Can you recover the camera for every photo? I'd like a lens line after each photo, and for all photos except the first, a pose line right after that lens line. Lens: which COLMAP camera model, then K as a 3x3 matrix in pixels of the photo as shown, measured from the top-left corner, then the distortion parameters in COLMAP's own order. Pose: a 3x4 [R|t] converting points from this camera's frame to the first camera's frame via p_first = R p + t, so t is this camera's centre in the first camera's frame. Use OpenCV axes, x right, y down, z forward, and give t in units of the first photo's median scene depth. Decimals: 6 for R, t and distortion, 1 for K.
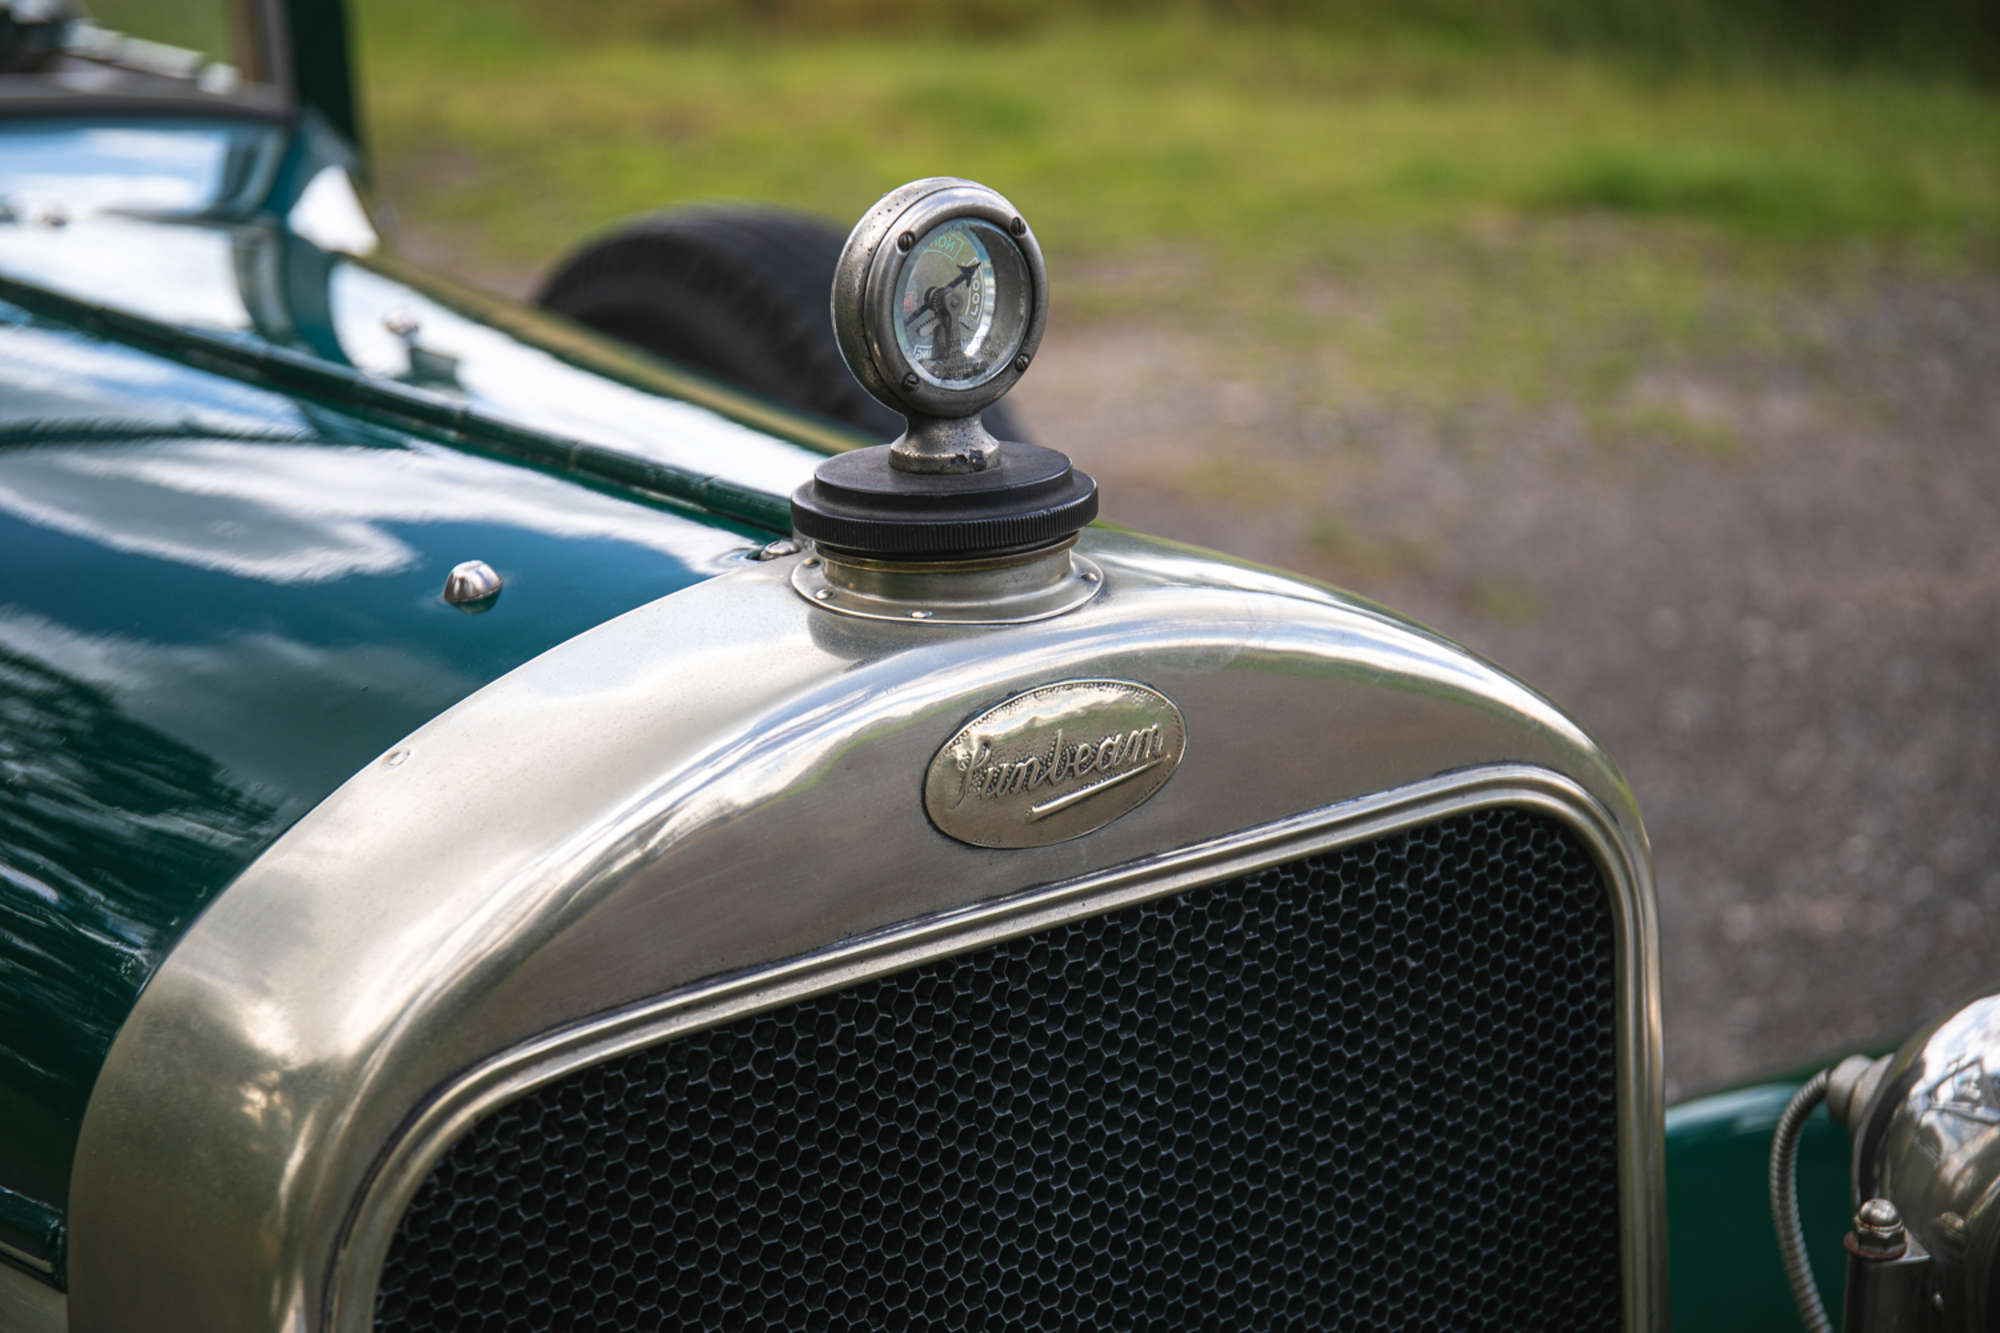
lens RADIAL K [[3565.4, 0, 996.7], [0, 3565.4, 668.1], [0, 0, 1]] dist [0.109628, 0.000000]
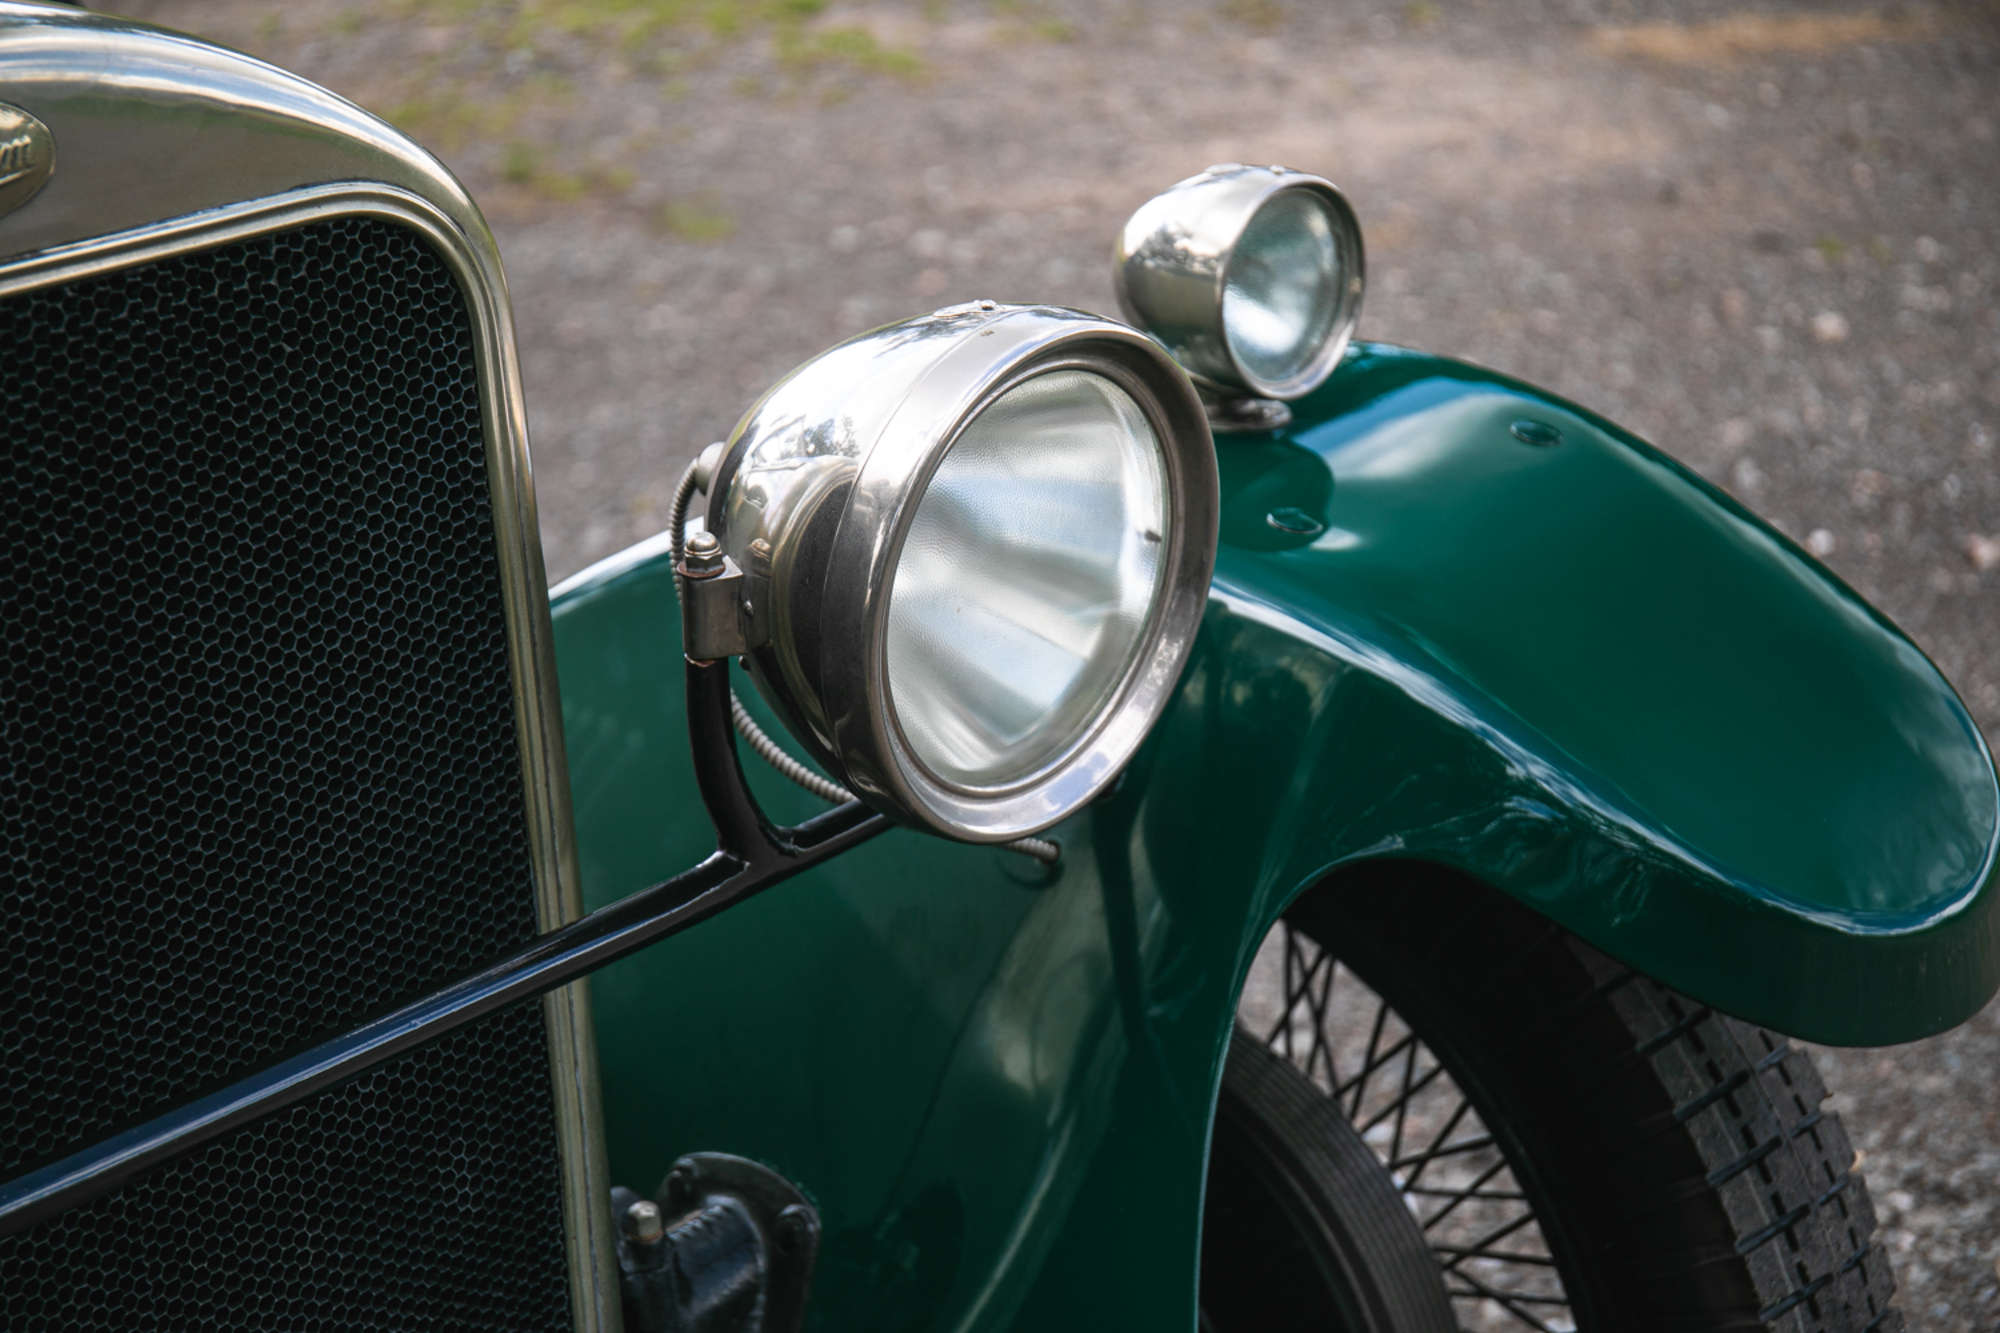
lens RADIAL K [[3565.4, 0, 1004.5], [0, 3565.4, 664.1], [0, 0, 1]] dist [0.109628, 0.000000]
pose [[0.974466, -0.071843, 0.212730, 0.086182], [0.050297, 0.993197, 0.105024, 0.073149], [-0.218828, -0.091643, 0.971450, -0.244617]]
